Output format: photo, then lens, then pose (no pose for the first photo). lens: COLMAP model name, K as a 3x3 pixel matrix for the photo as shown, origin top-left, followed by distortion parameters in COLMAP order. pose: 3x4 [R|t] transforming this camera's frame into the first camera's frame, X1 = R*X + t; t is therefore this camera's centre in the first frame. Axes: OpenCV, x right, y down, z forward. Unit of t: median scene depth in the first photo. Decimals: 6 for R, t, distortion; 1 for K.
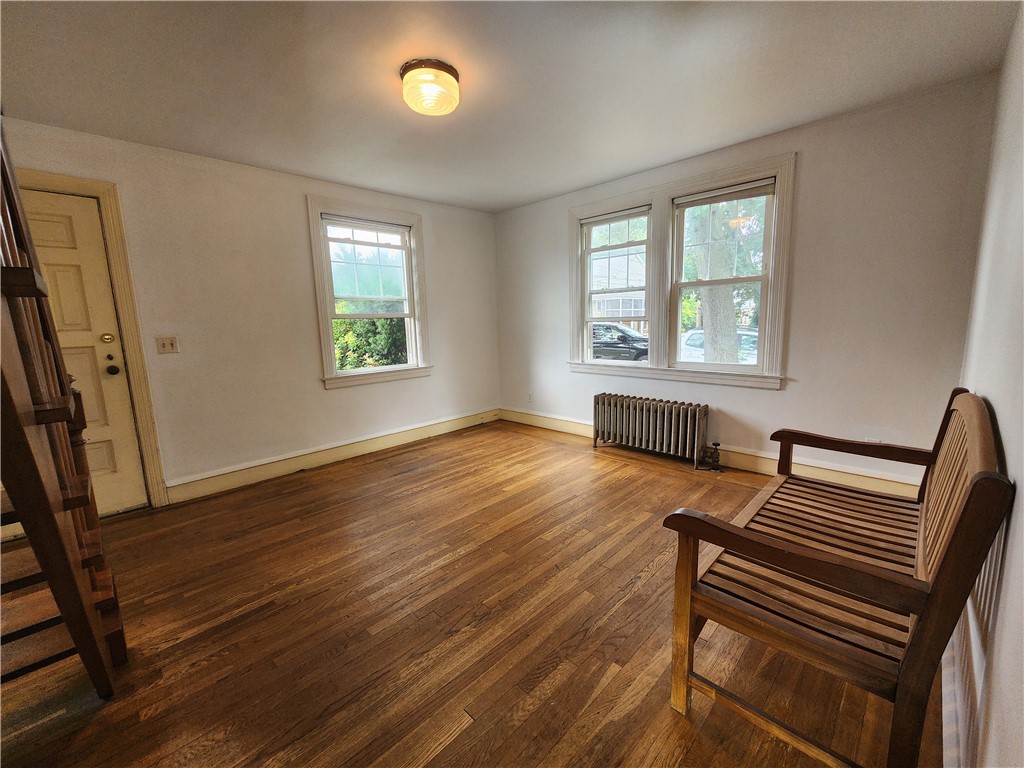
lens RADIAL K [[419.9, 0, 511.0], [0, 419.9, 384.8], [0, 0, 1]] dist [-0.000687, 0.000664]
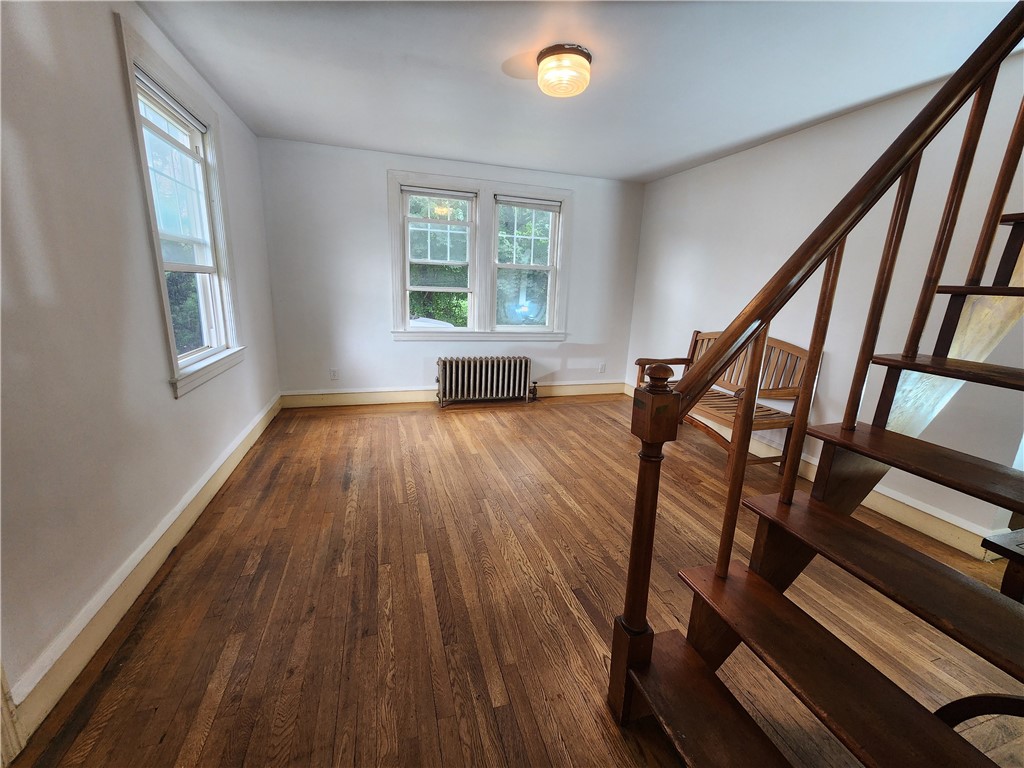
lens RADIAL K [[419.9, 0, 514.3], [0, 419.9, 383.0], [0, 0, 1]] dist [-0.000687, 0.000664]
pose [[0.473114, -0.153862, 0.867461, -0.744381], [0.086663, 0.987984, 0.127974, -0.044398], [-0.876728, 0.014630, 0.480763, 0.350189]]
